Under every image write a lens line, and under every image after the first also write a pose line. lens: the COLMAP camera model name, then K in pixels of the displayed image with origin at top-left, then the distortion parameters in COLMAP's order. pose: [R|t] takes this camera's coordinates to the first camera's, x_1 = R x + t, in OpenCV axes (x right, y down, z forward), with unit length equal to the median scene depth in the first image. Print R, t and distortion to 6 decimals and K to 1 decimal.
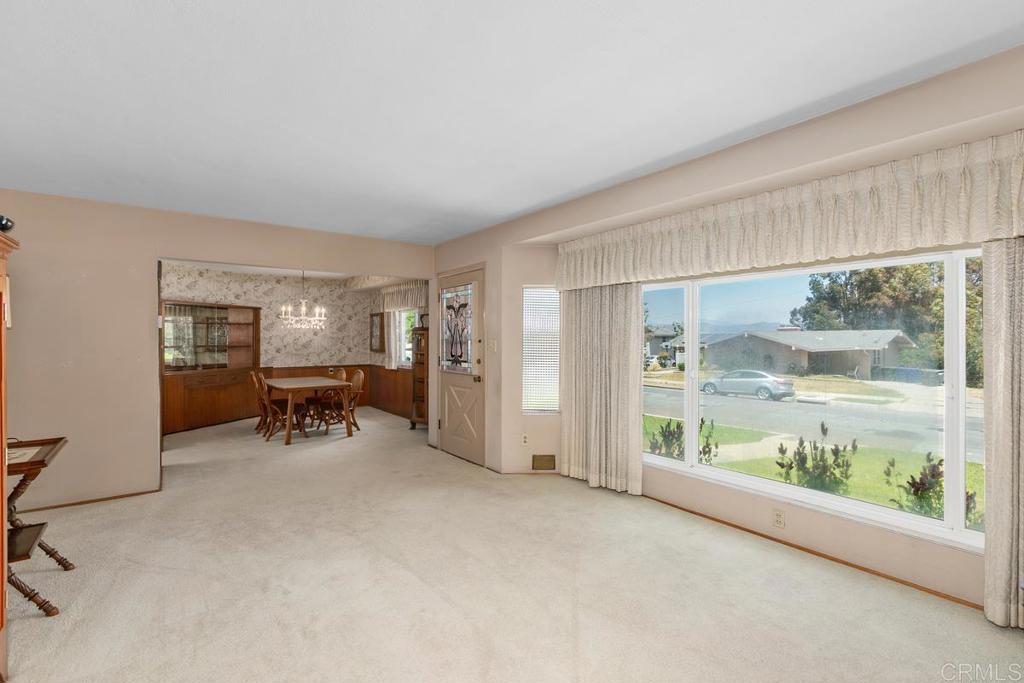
lens RADIAL K [[463.6, 0, 513.7], [0, 463.6, 340.6], [0, 0, 1]] dist [0.000370, 0.000020]
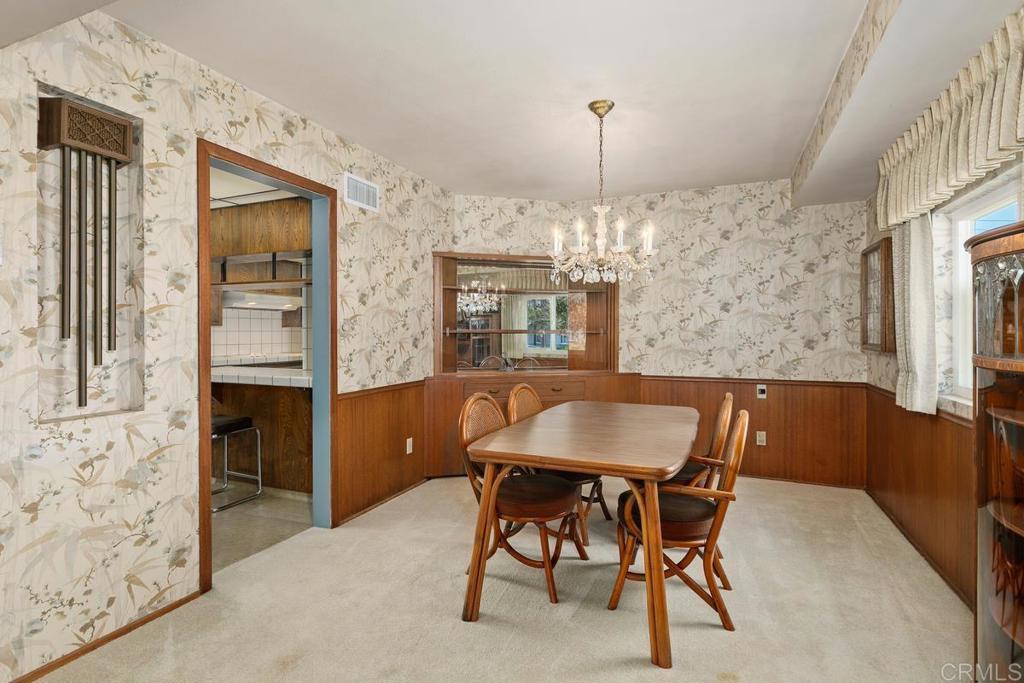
lens RADIAL K [[499.1, 0, 513.4], [0, 499.1, 334.0], [0, 0, 1]] dist [-0.000358, -0.000013]
pose [[0.507232, 0.011242, -0.861736, -0.109419], [-0.005626, 0.999937, 0.009734, 0.007986], [0.861791, -0.000089, 0.507263, 0.578452]]
